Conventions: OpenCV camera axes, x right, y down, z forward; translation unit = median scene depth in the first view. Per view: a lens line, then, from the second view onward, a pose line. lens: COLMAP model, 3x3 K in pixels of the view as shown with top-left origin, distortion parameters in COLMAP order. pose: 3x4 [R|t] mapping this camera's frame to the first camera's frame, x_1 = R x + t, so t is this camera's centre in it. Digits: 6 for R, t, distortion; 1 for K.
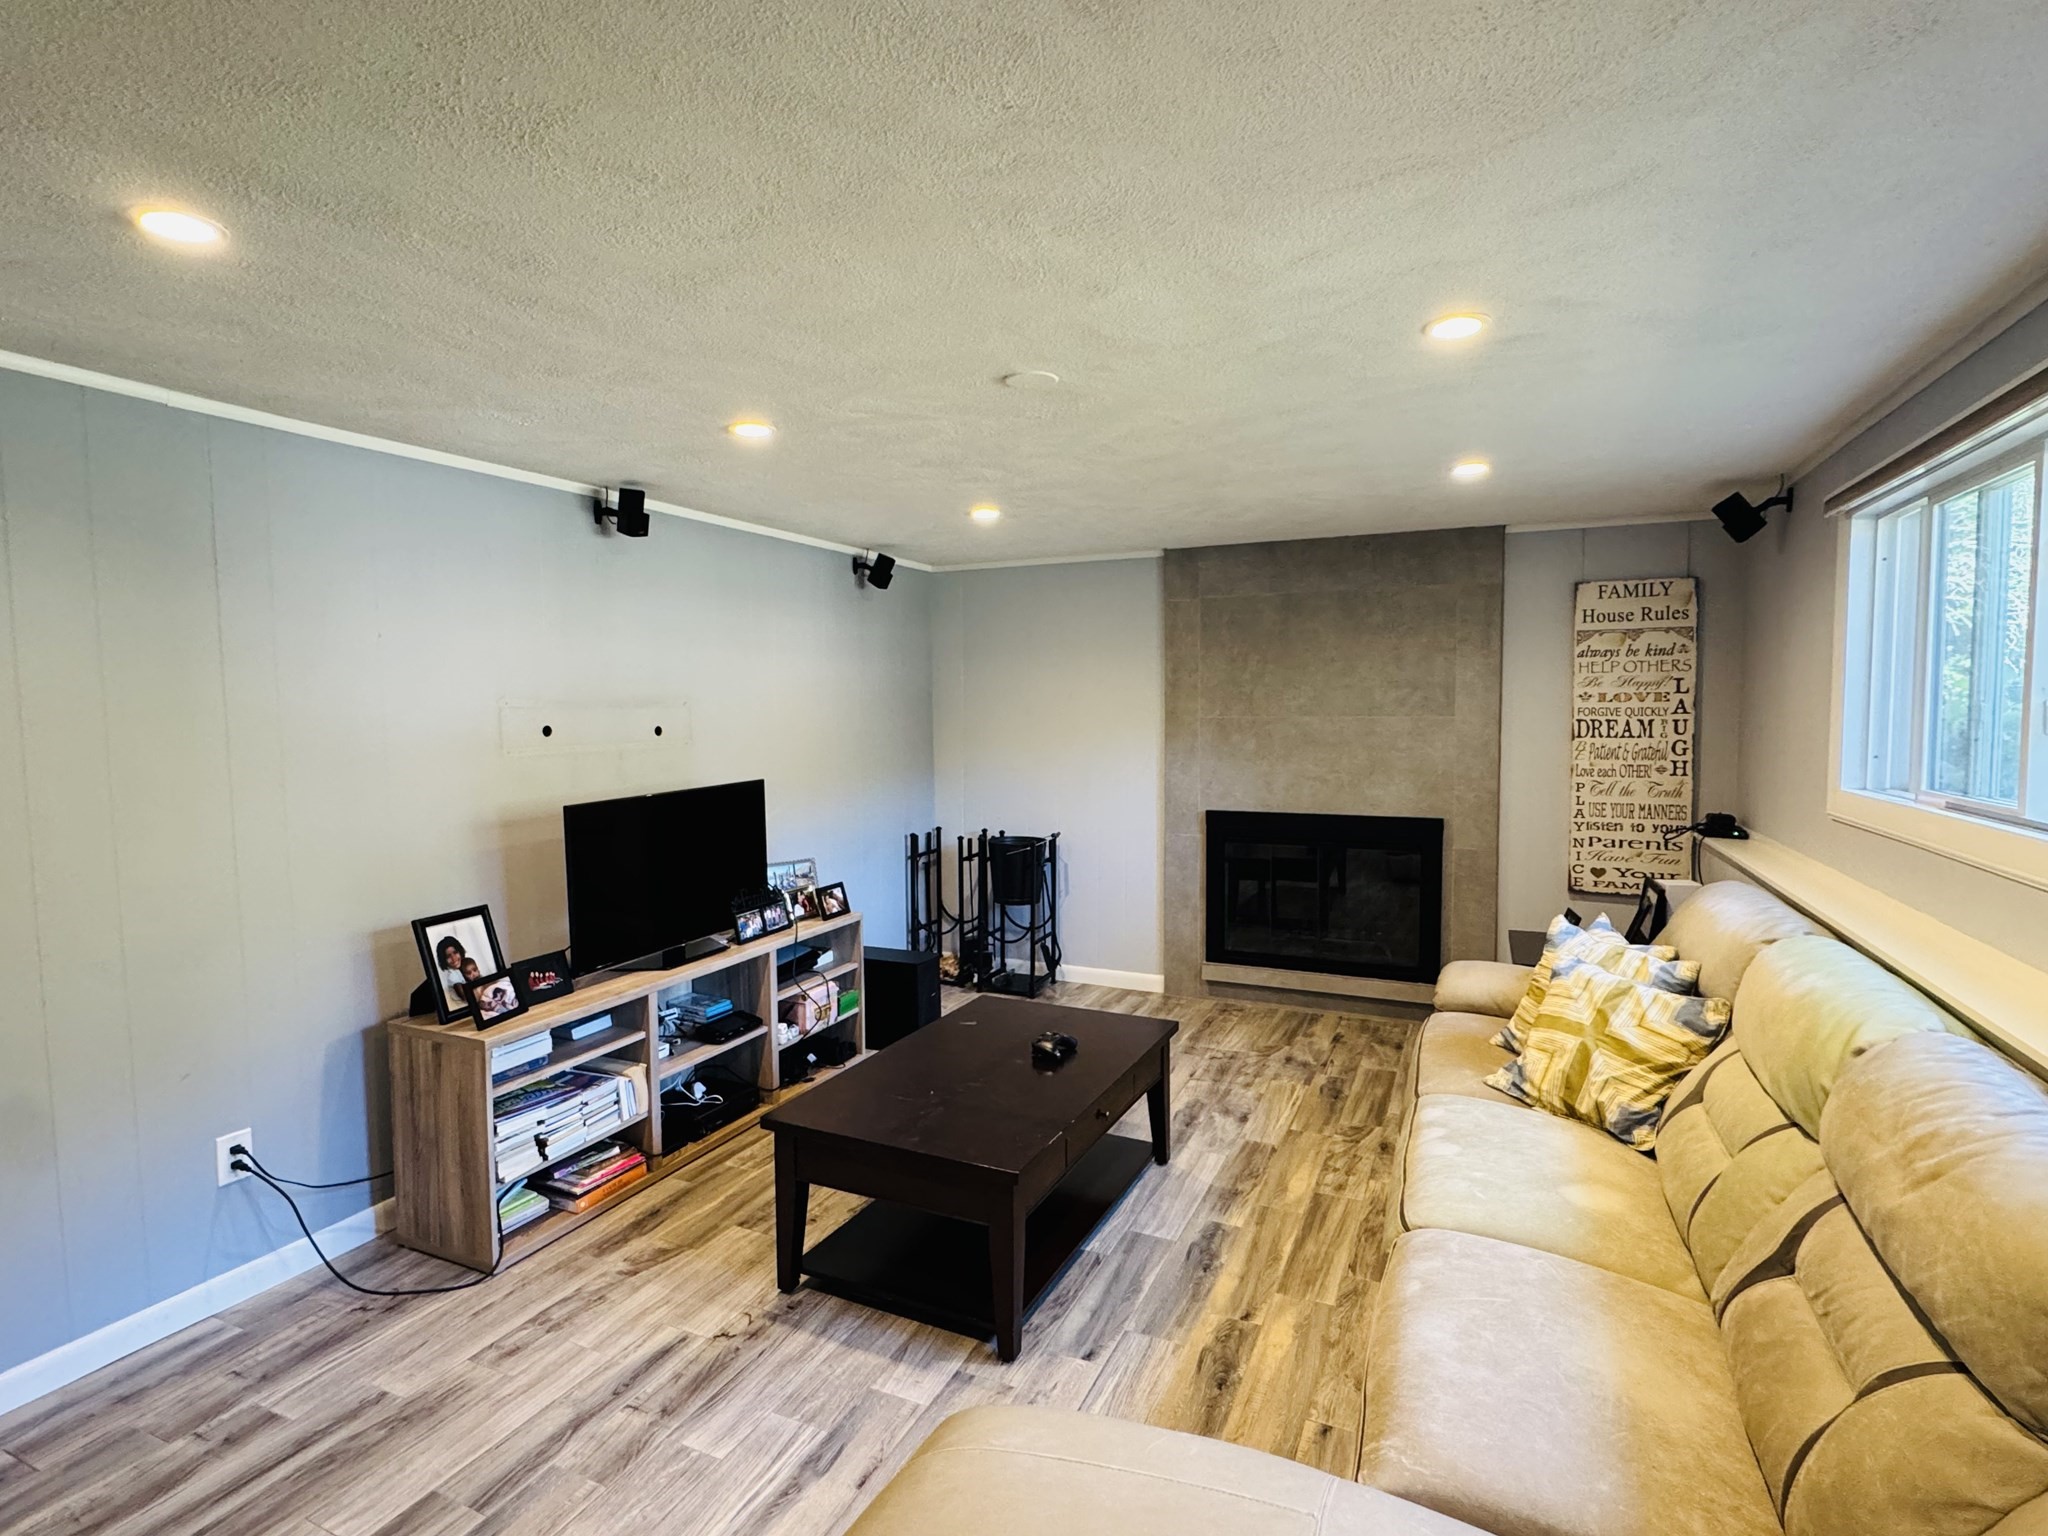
lens RADIAL K [[1025.1, 0, 1018.5], [0, 1025.1, 768.5], [0, 0, 1]] dist [-0.000466, 0.000134]
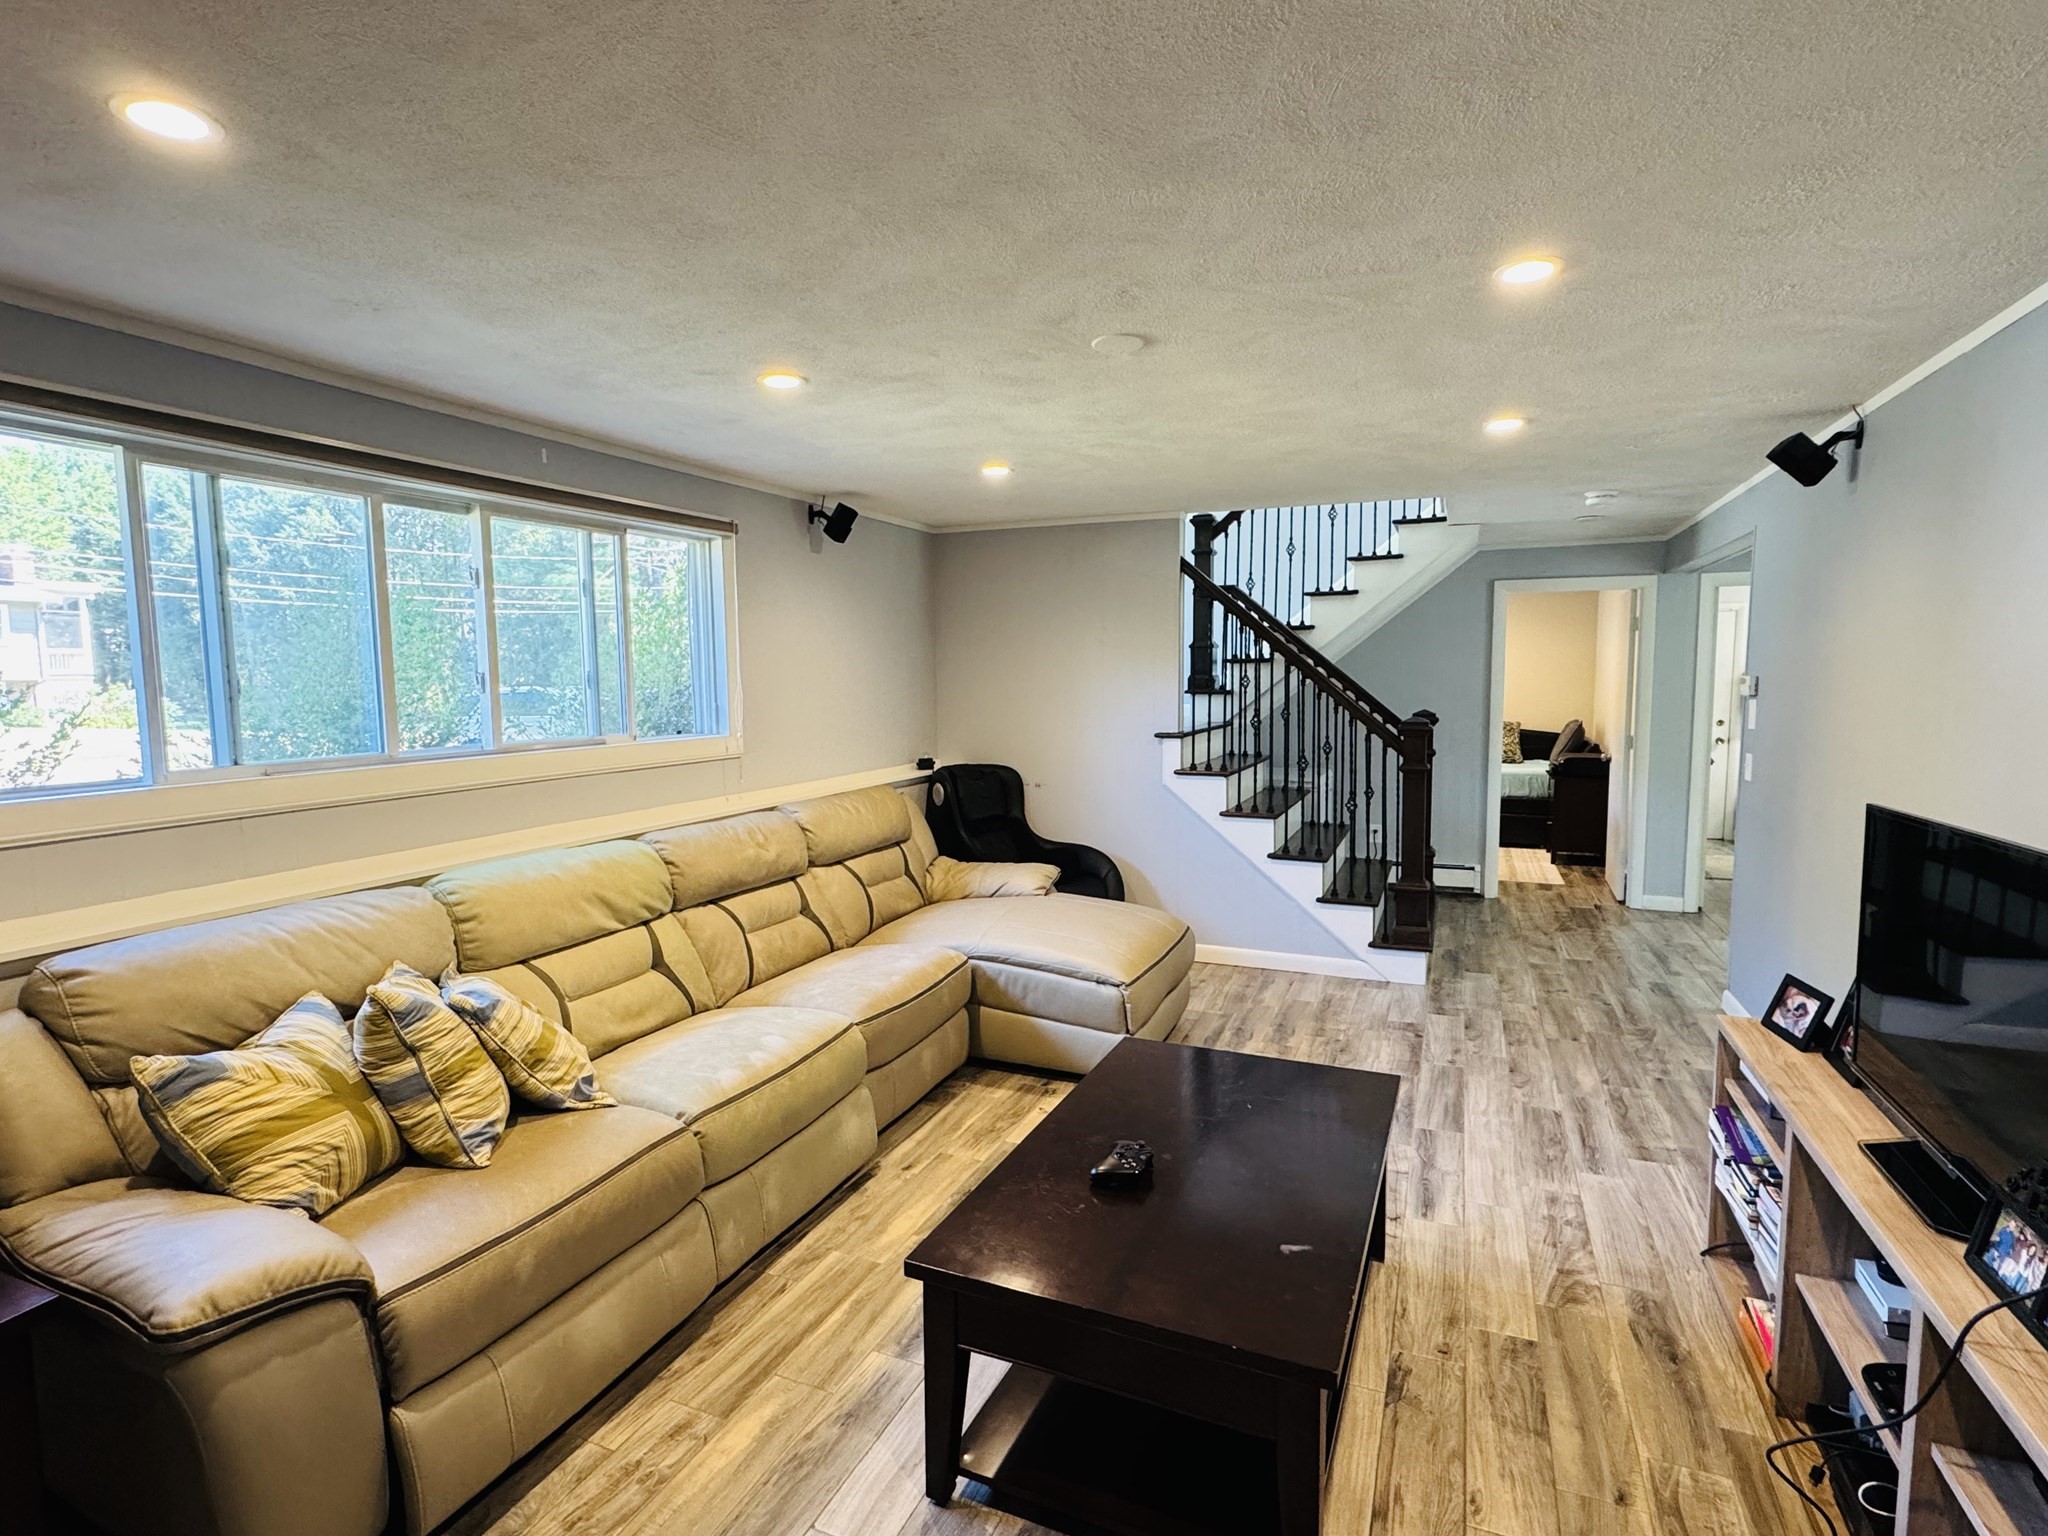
lens RADIAL K [[1025.1, 0, 1018.5], [0, 1025.1, 768.5], [0, 0, 1]] dist [-0.000466, 0.000134]
pose [[-0.999464, 0.020458, -0.025573, 0.082012], [0.016259, 0.987813, 0.154795, -0.067596], [0.028428, 0.154296, -0.987616, 1.157307]]
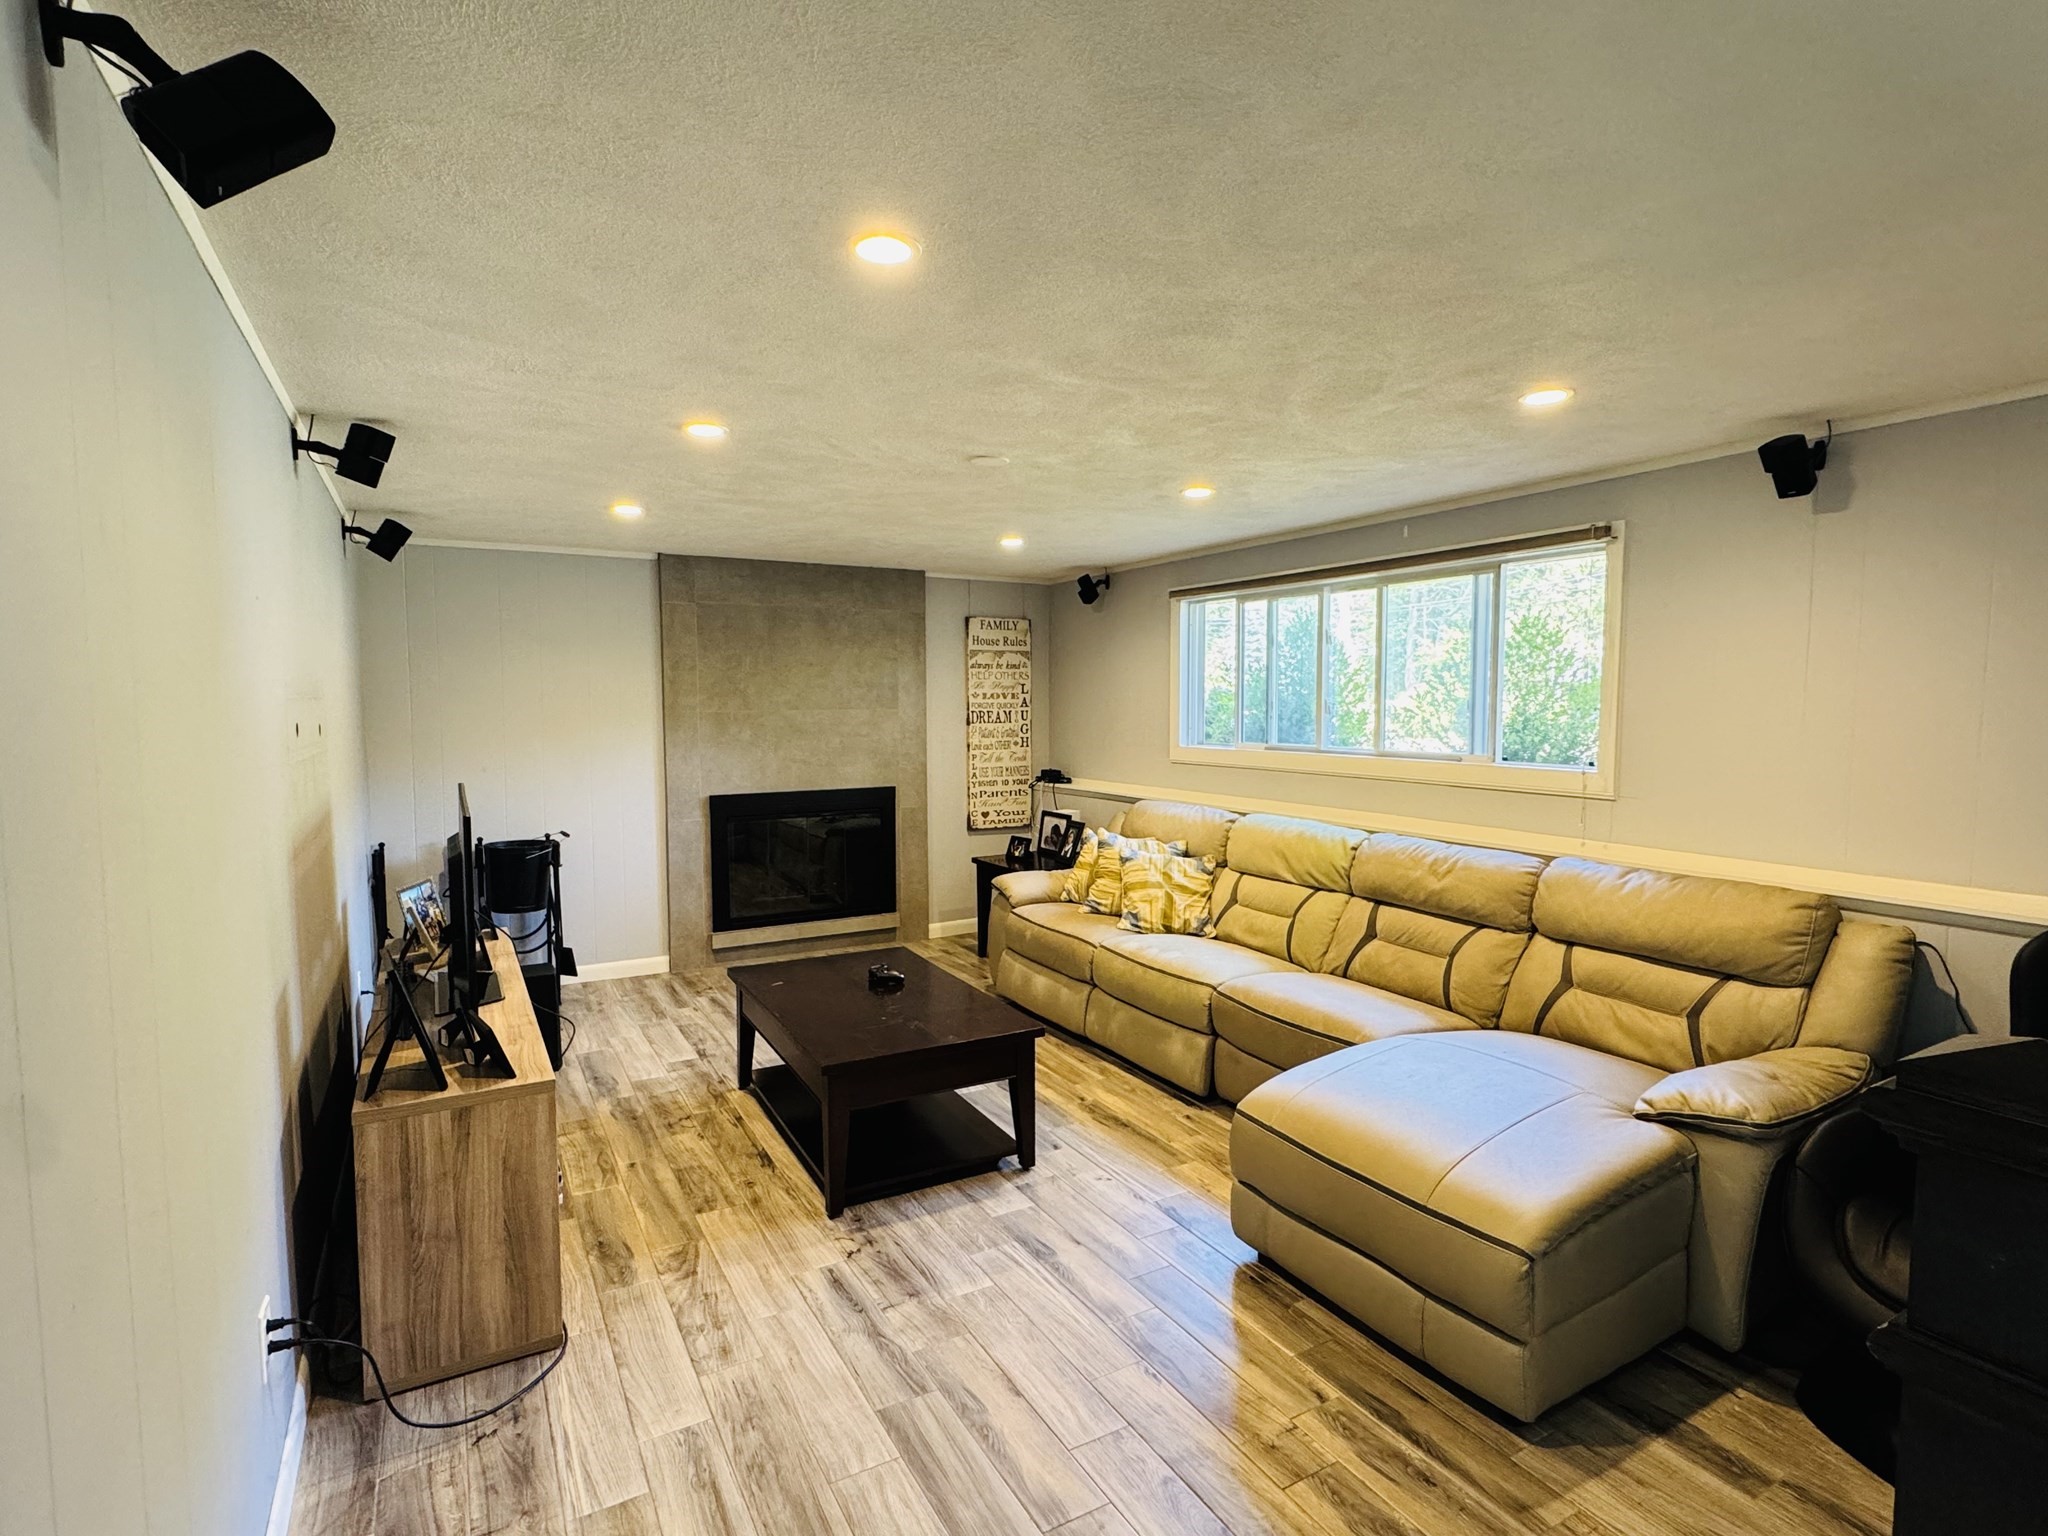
lens RADIAL K [[1025.1, 0, 1018.5], [0, 1025.1, 768.5], [0, 0, 1]] dist [-0.000466, 0.000134]
pose [[0.583690, -0.049894, 0.810442, -0.611362], [0.048792, 0.998462, 0.026329, -0.001495], [-0.810509, 0.024175, 0.585227, 0.100080]]
